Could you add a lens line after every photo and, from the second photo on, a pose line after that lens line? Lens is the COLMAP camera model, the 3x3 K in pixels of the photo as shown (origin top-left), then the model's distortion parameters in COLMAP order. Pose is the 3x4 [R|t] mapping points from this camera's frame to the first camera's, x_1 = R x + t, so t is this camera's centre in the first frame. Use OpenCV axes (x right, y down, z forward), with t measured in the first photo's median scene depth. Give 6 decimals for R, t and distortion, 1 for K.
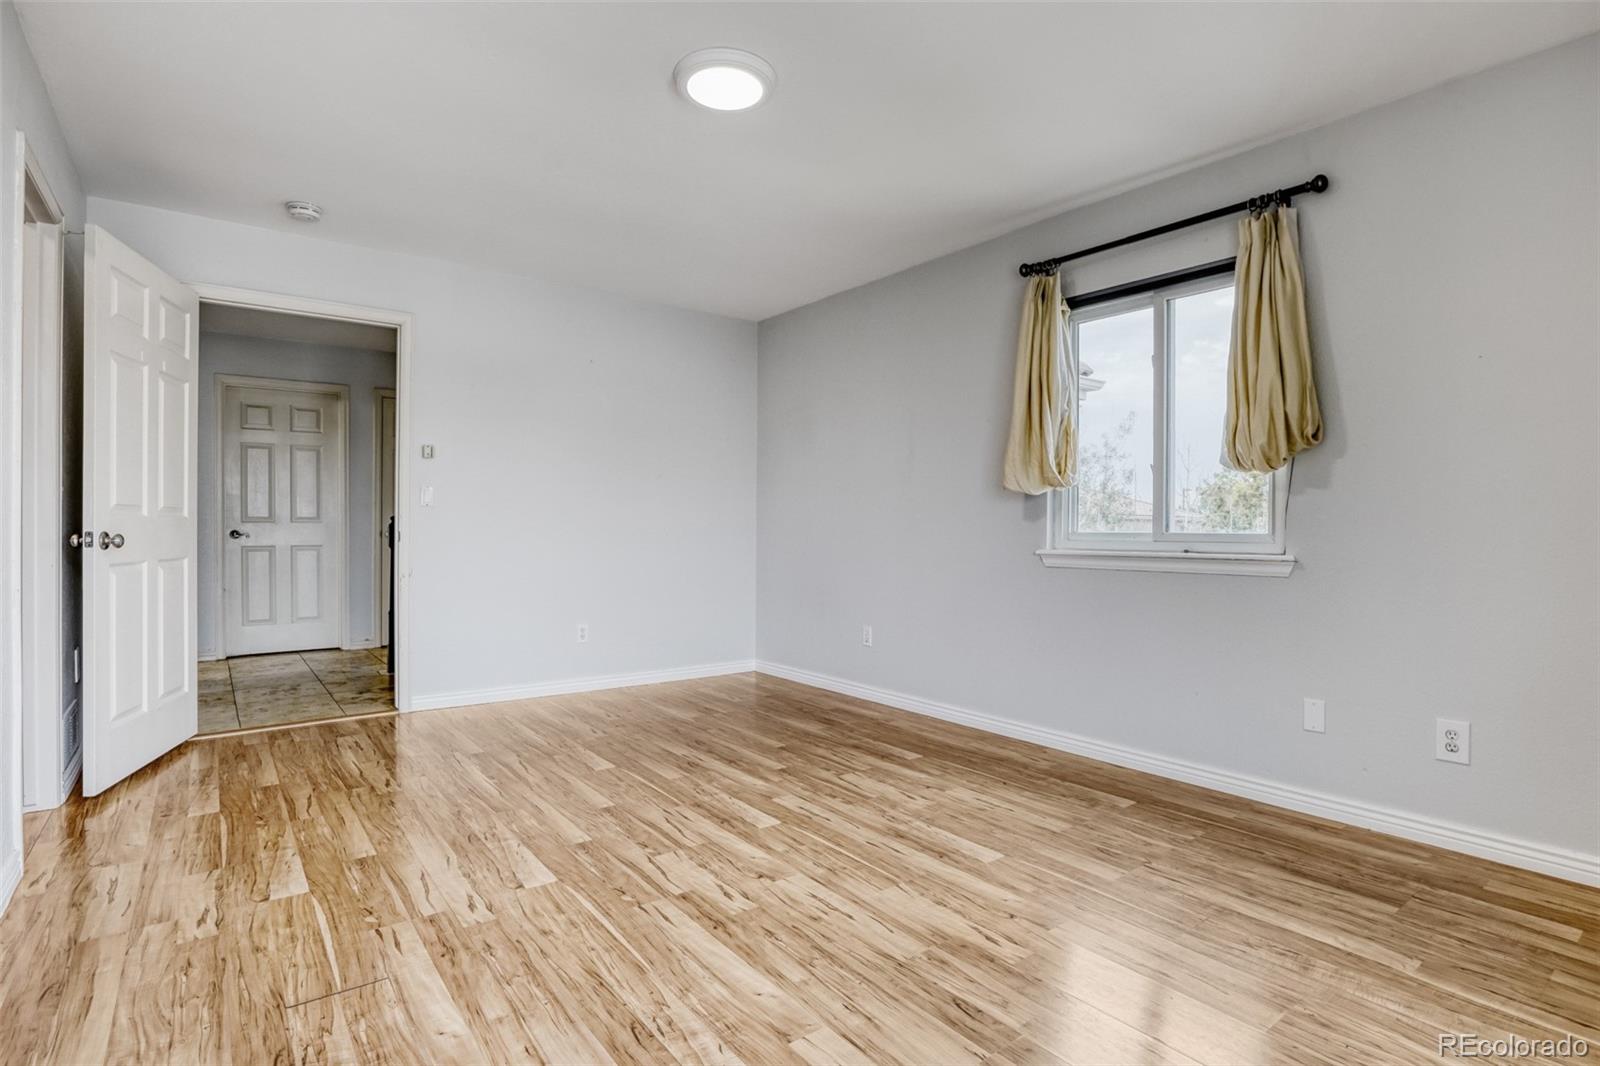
lens RADIAL K [[812.4, 0, 793.2], [0, 812.4, 536.9], [0, 0, 1]] dist [-0.043353, 0.012969]
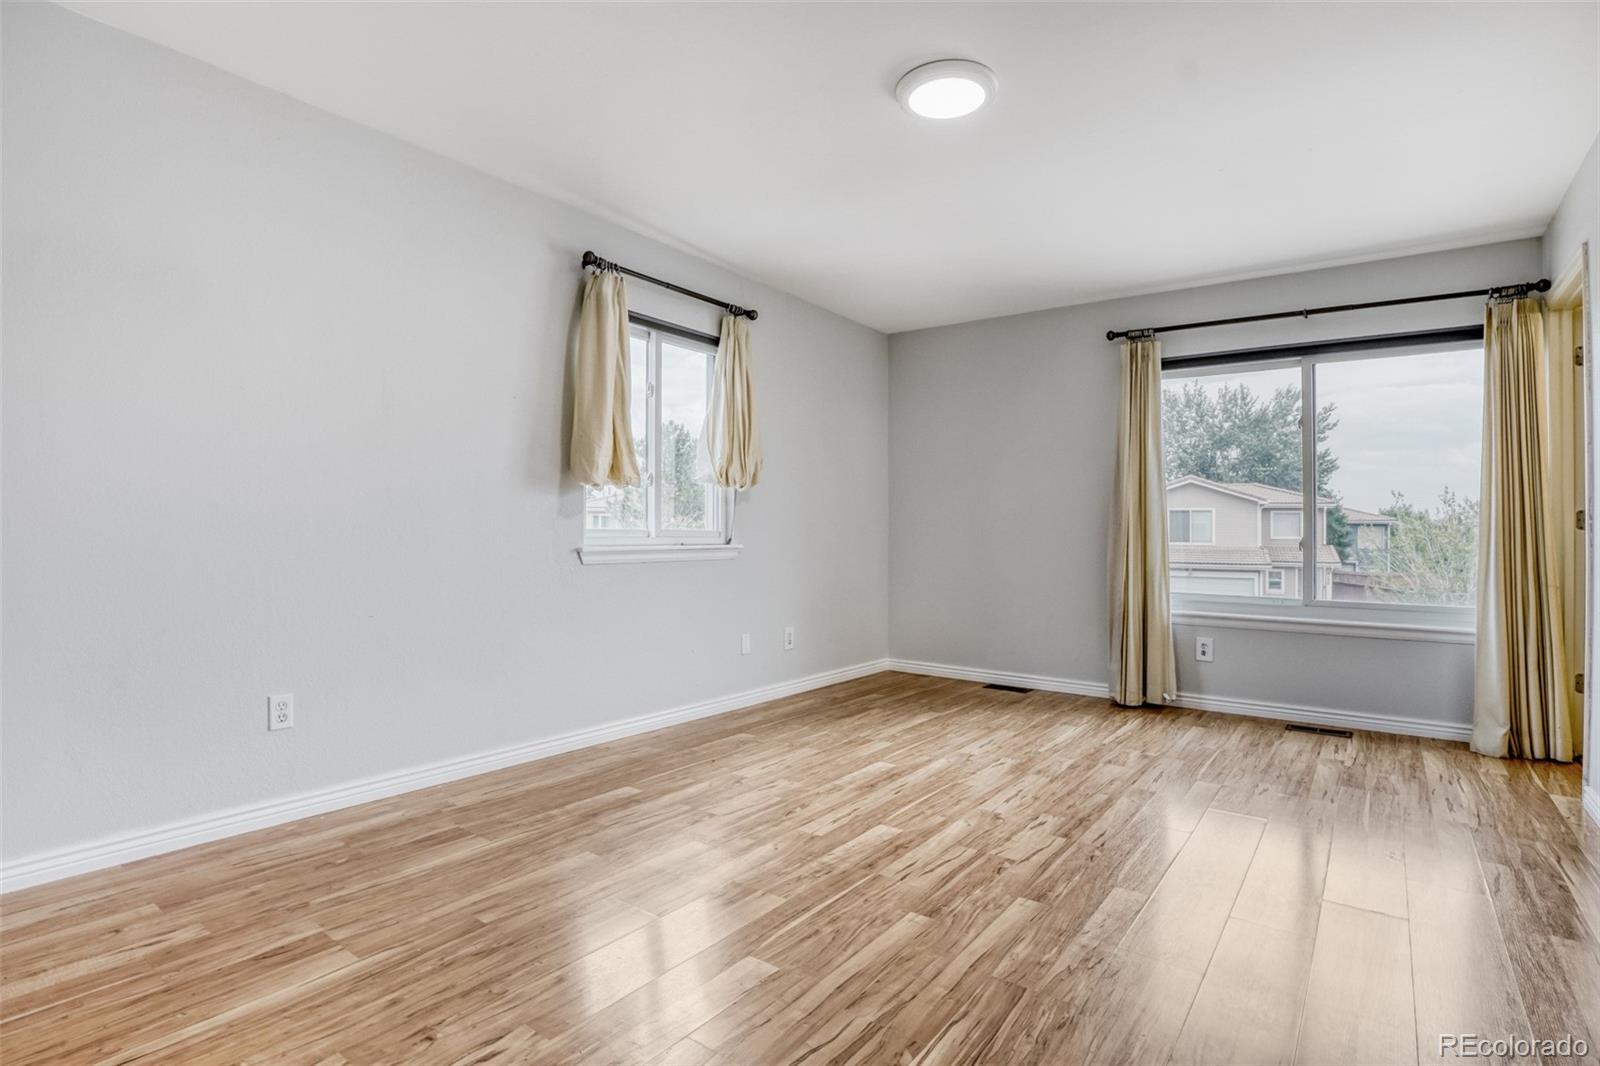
lens RADIAL K [[812.4, 0, 793.2], [0, 812.4, 536.9], [0, 0, 1]] dist [-0.043353, 0.012969]
pose [[-0.299914, -0.017259, 0.953810, -0.912538], [-0.005419, 0.999851, 0.016388, -0.019191], [-0.953951, -0.000254, -0.299963, 1.374631]]
